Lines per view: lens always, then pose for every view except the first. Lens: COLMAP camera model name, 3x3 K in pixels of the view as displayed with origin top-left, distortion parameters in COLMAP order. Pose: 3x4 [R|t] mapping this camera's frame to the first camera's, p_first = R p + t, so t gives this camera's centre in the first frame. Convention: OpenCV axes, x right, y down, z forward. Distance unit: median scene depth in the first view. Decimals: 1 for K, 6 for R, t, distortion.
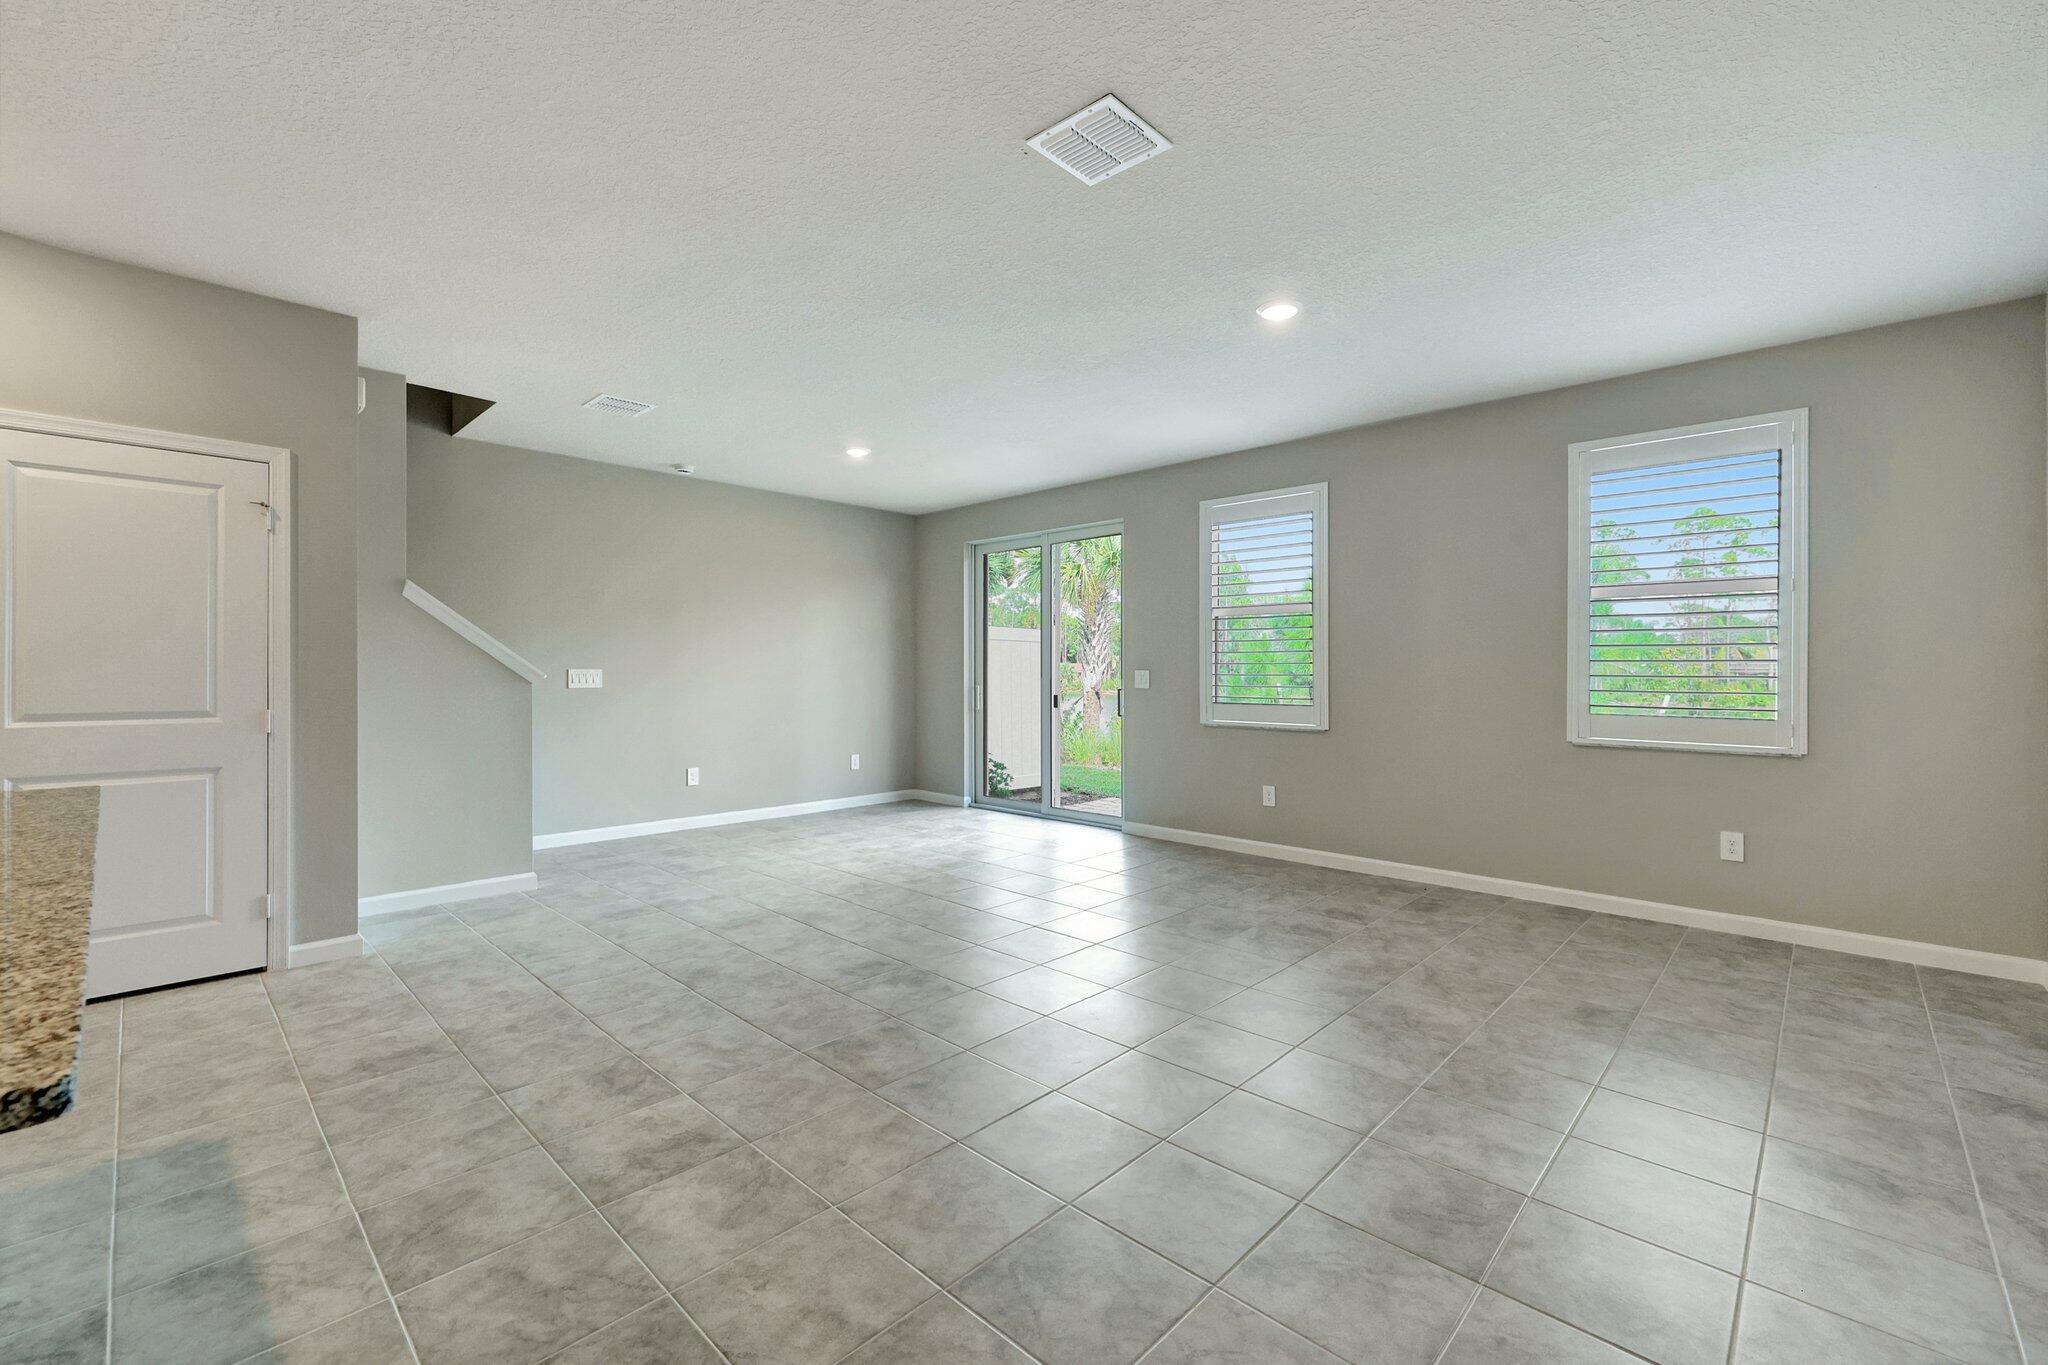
lens RADIAL K [[855.9, 0, 1021.3], [0, 855.9, 665.7], [0, 0, 1]] dist [0.000261, -0.000313]
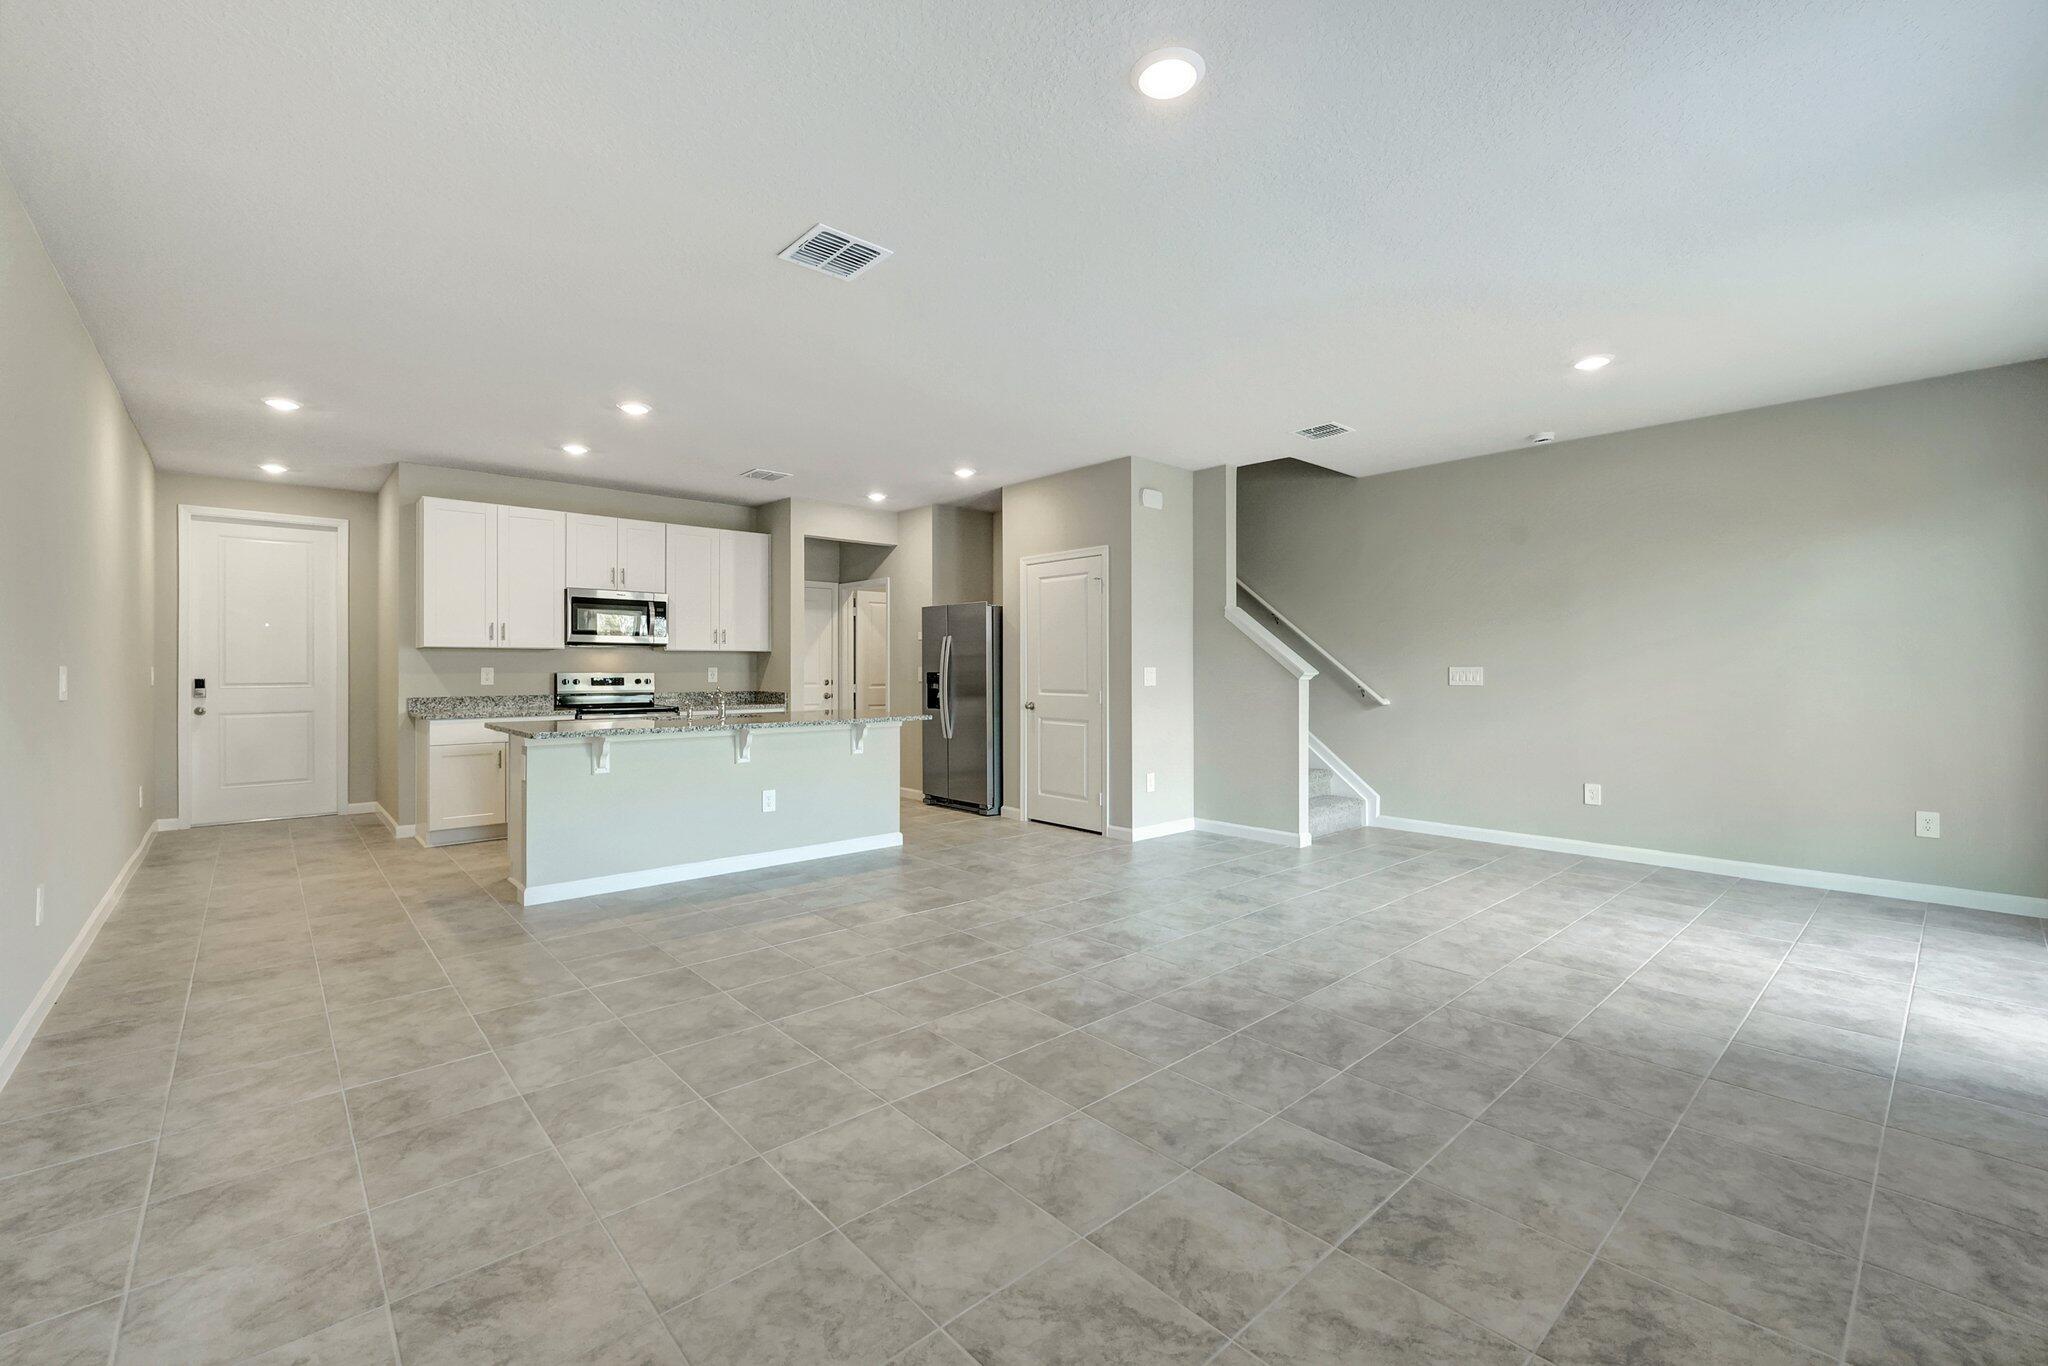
lens RADIAL K [[855.9, 0, 1021.3], [0, 855.9, 666.2], [0, 0, 1]] dist [0.000261, -0.000313]
pose [[-0.074961, -0.005012, -0.997174, 0.763536], [0.009794, 0.999935, -0.005763, 0.006241], [0.997138, -0.010198, -0.074907, 0.780940]]
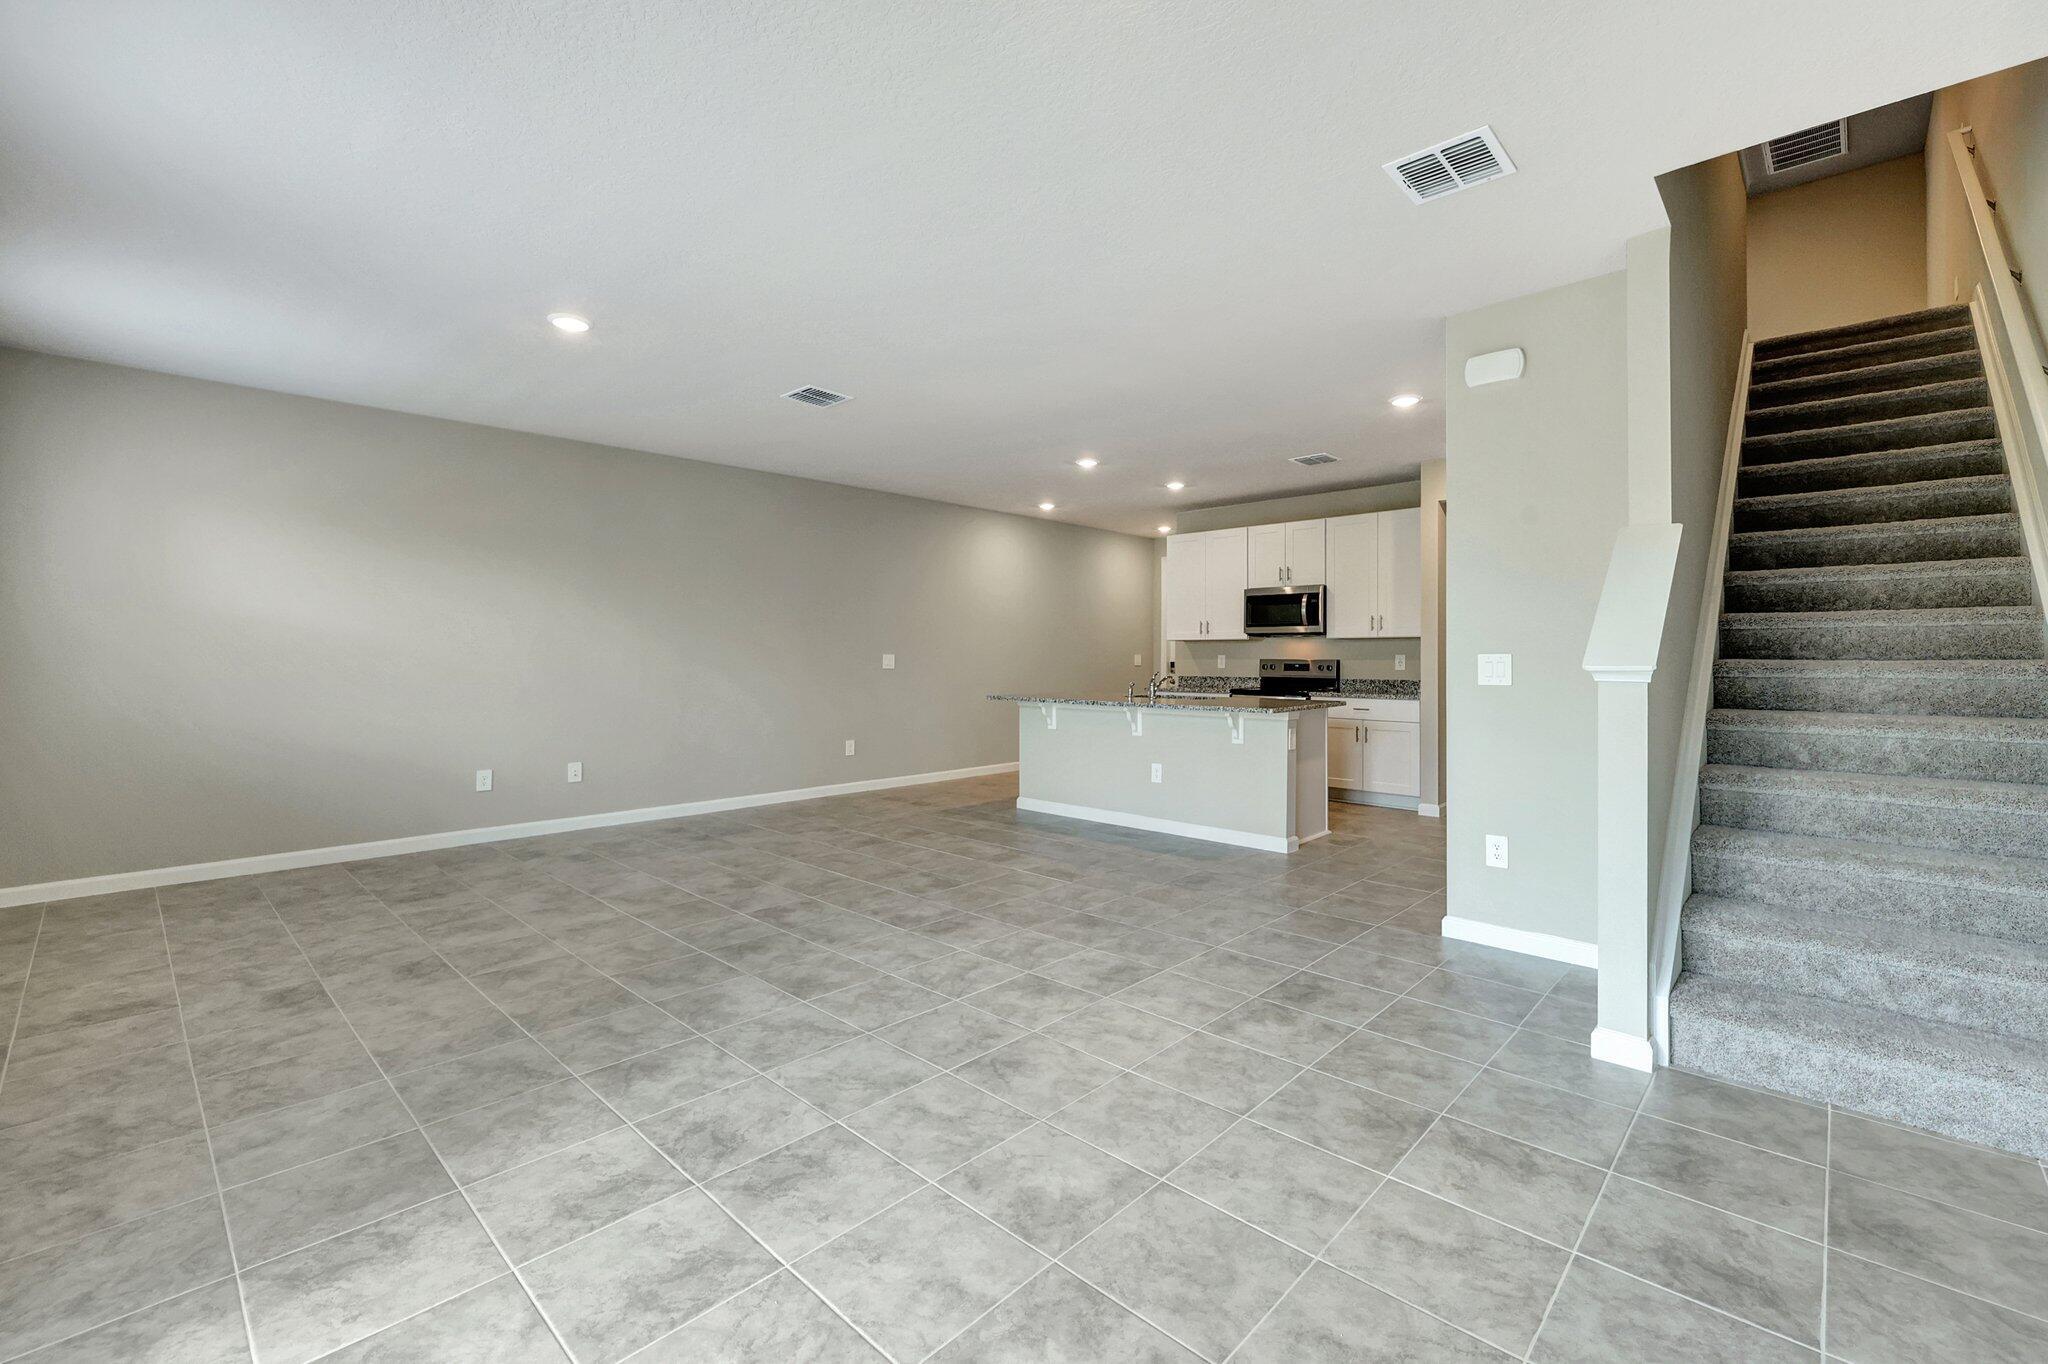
lens RADIAL K [[861.9, 0, 1027.3], [0, 861.9, 649.7], [0, 0, 1]] dist [-0.000524, 0.000613]
pose [[-0.999945, -0.003300, -0.009925, -0.224585], [-0.003126, 0.999842, -0.017476, 0.014759], [0.009981, -0.017444, -0.999798, 1.733520]]
